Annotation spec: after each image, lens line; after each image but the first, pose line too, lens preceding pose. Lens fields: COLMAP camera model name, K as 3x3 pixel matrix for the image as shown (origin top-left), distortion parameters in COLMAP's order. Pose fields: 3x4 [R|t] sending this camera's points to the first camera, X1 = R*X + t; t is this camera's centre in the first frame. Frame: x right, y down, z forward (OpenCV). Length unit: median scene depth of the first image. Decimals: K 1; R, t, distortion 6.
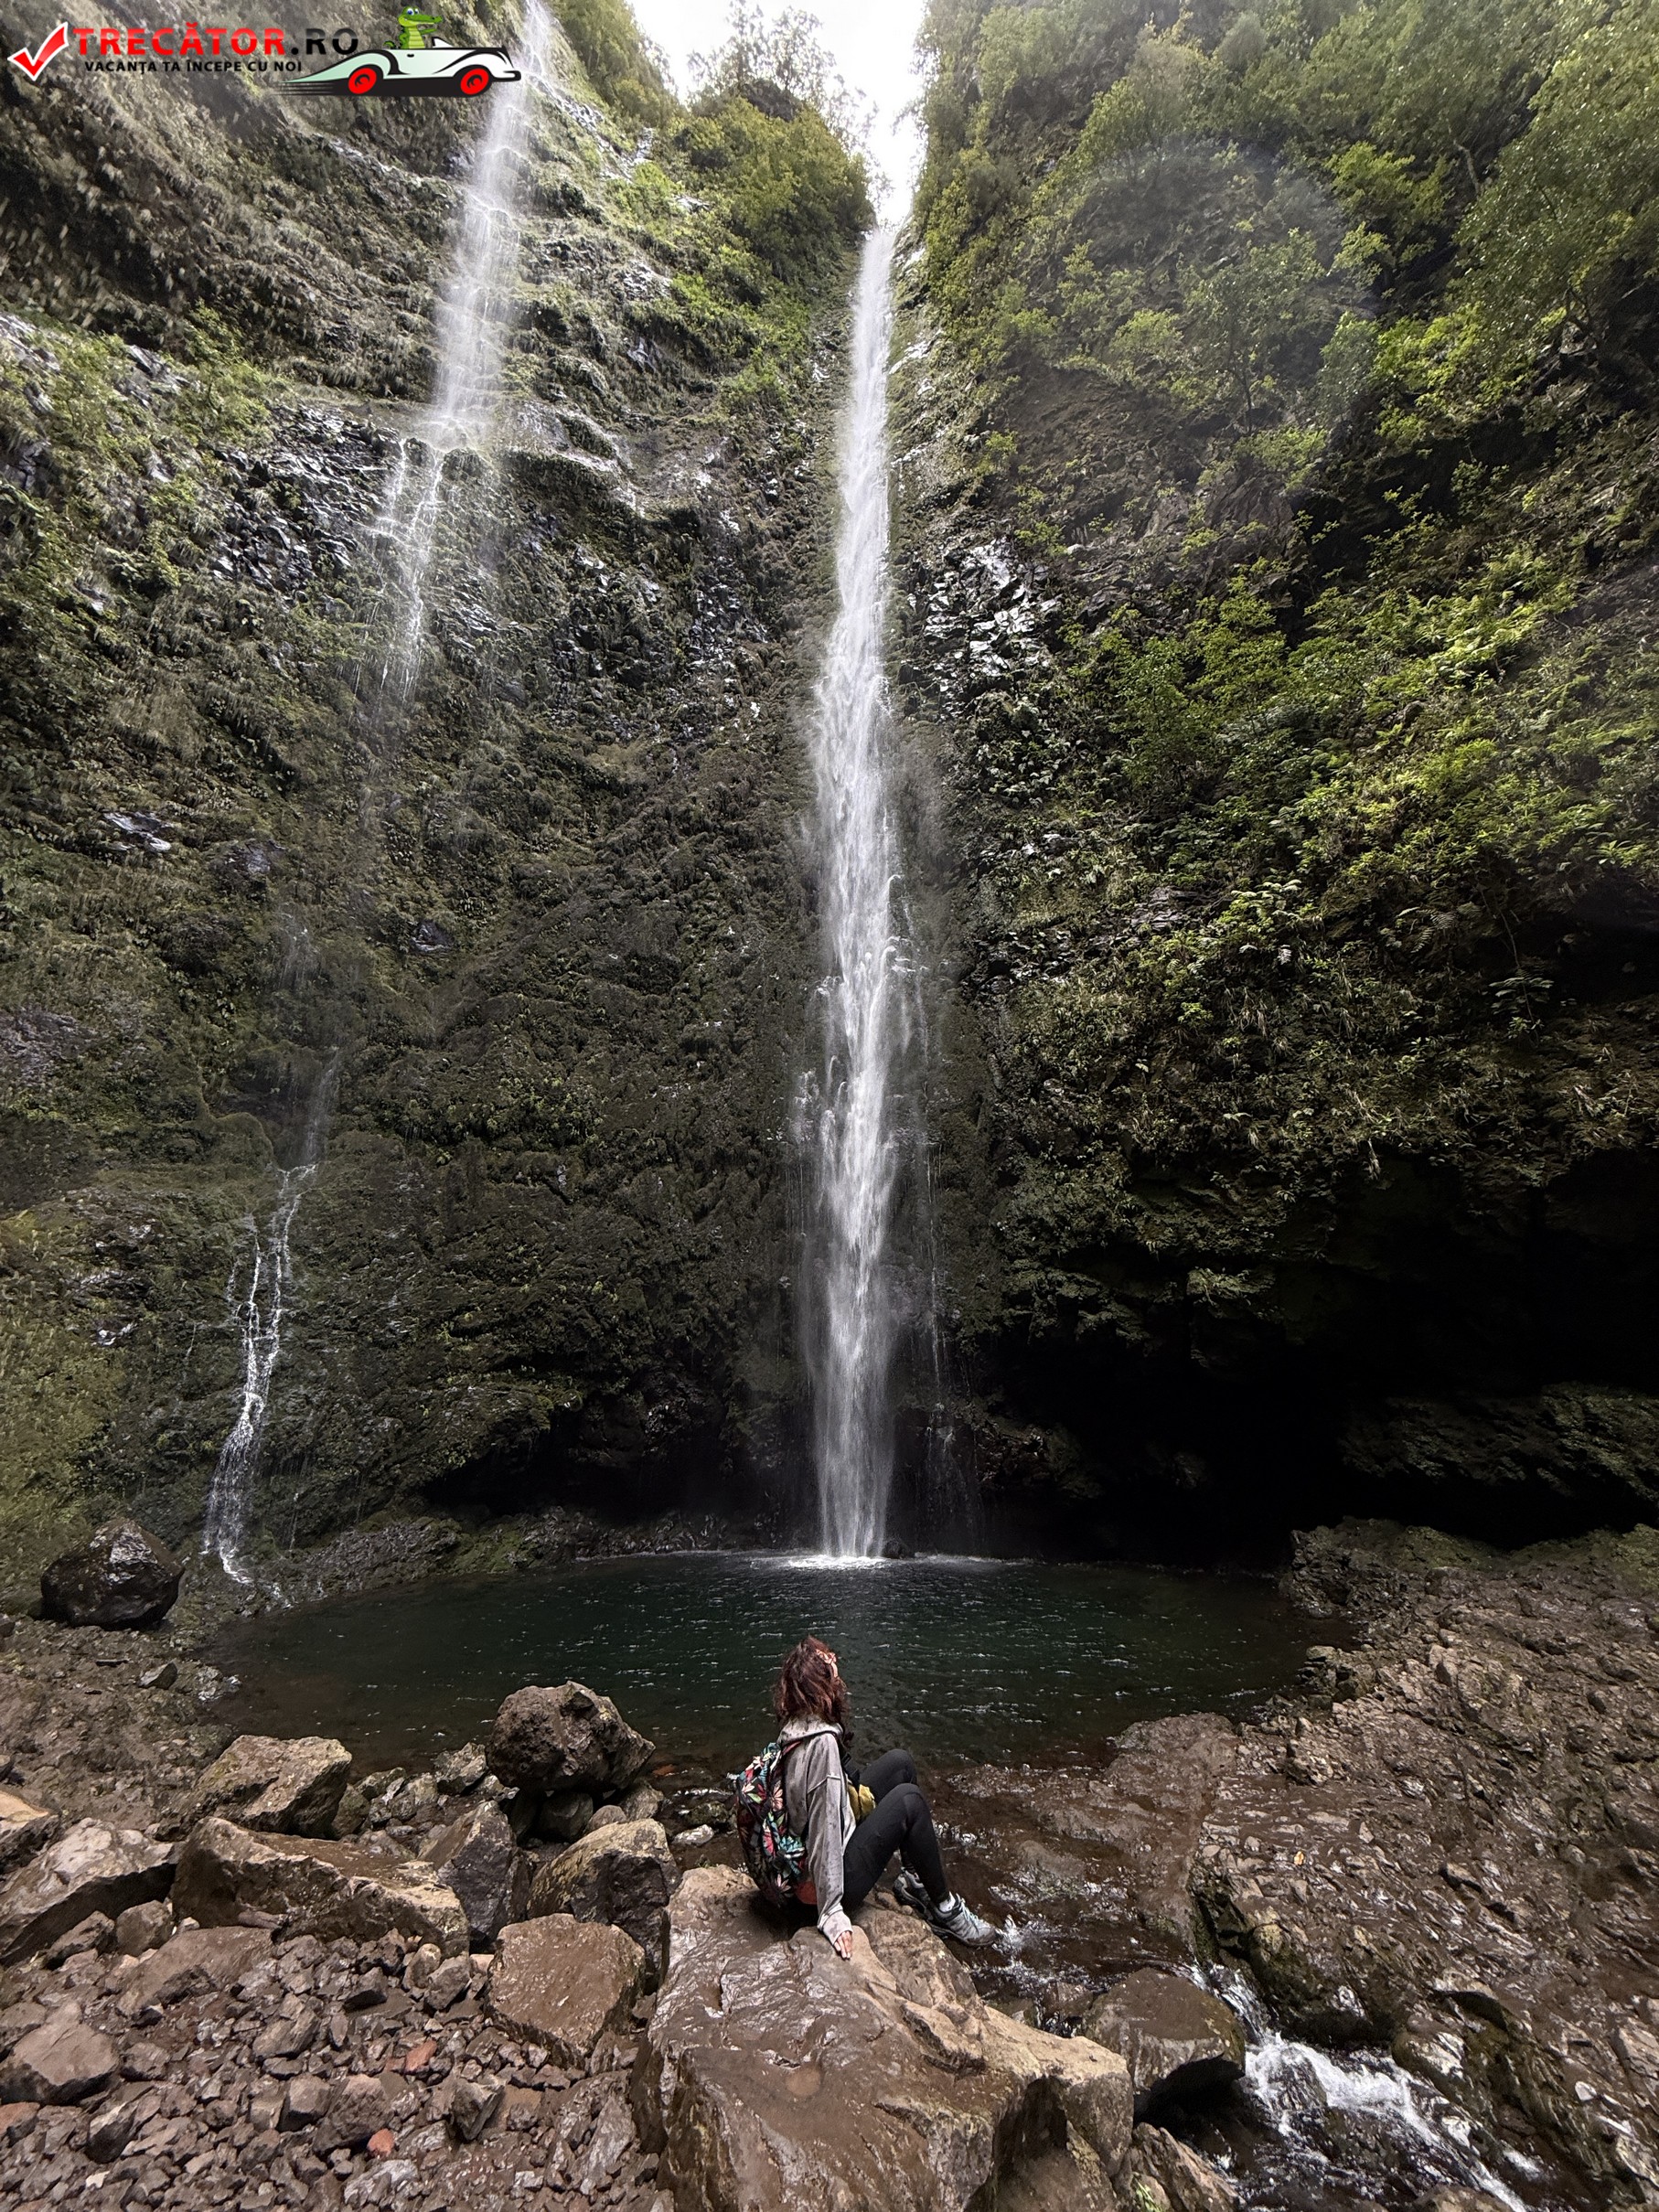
lens RADIAL K [[884.1, 0, 833.0], [0, 884.1, 1095.9], [0, 0, 1]] dist [0.002860, -0.000505]
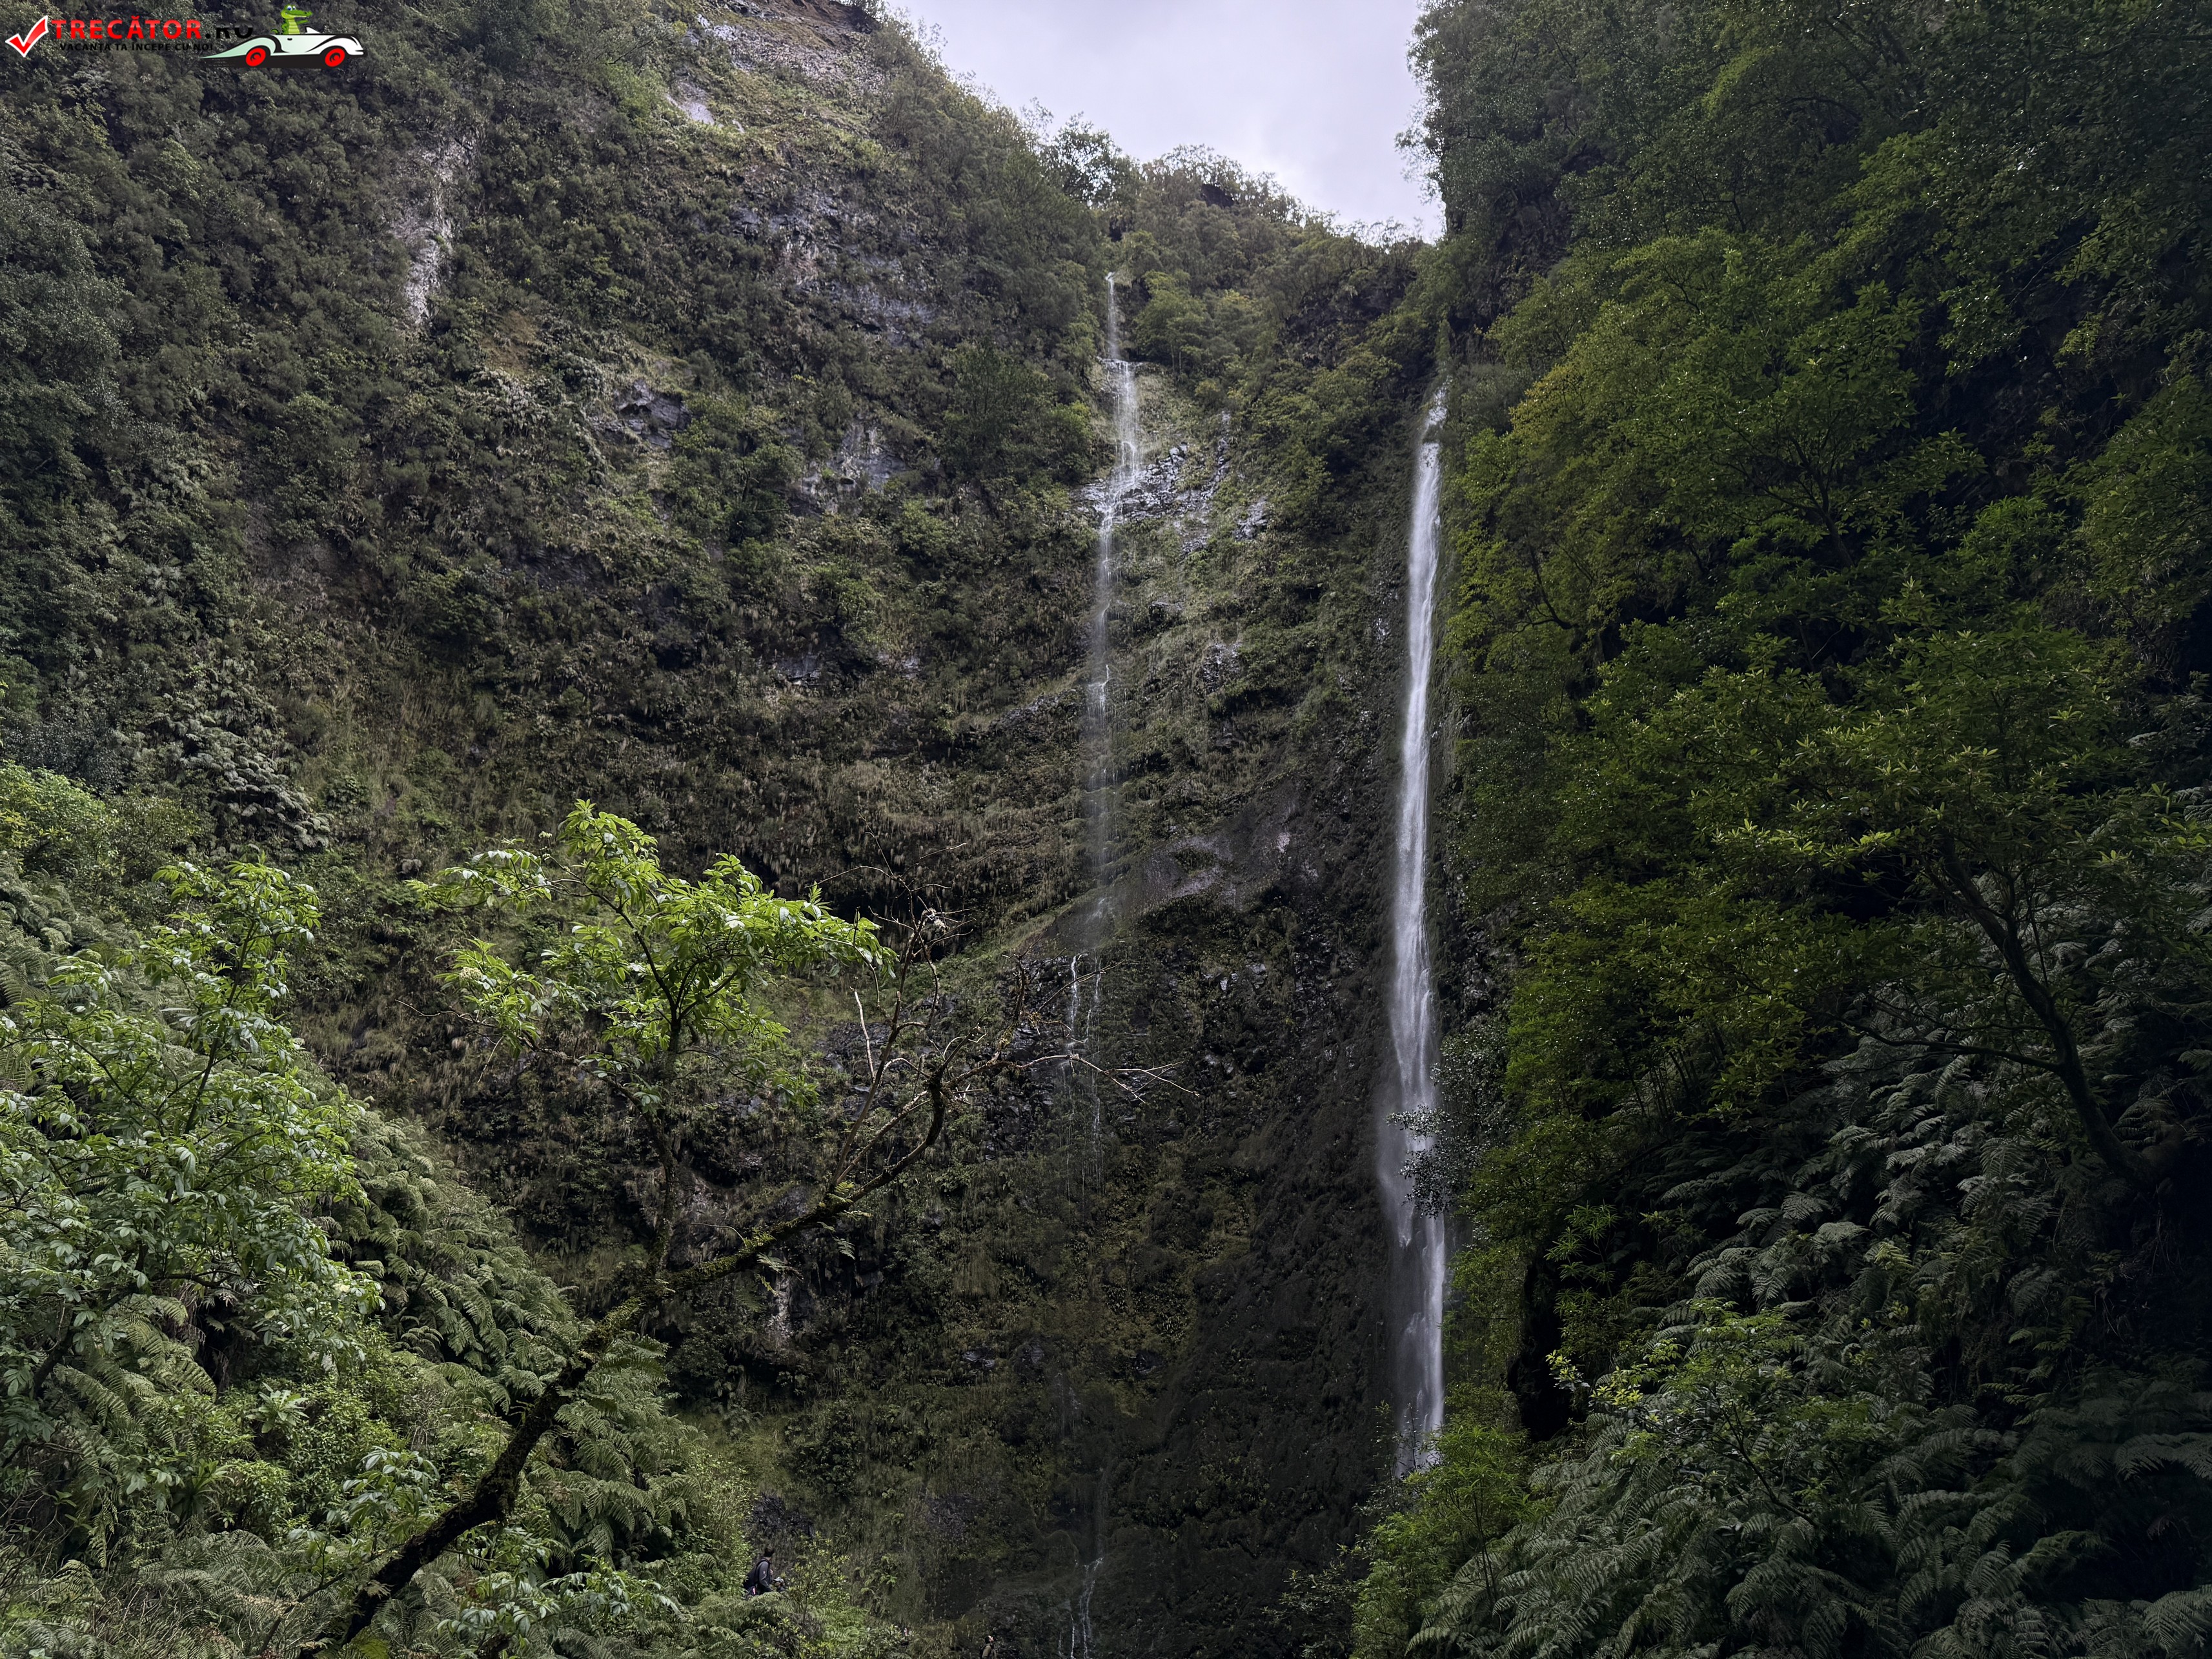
lens RADIAL K [[1569.1, 0, 1108.8], [0, 1569.1, 815.4], [0, 0, 1]] dist [0.069651, -0.074873]
pose [[0.720795, -0.406876, -0.561165, 1.395405], [0.243308, 0.906591, -0.344810, -0.128078], [0.649042, 0.112001, 0.752463, -1.131624]]
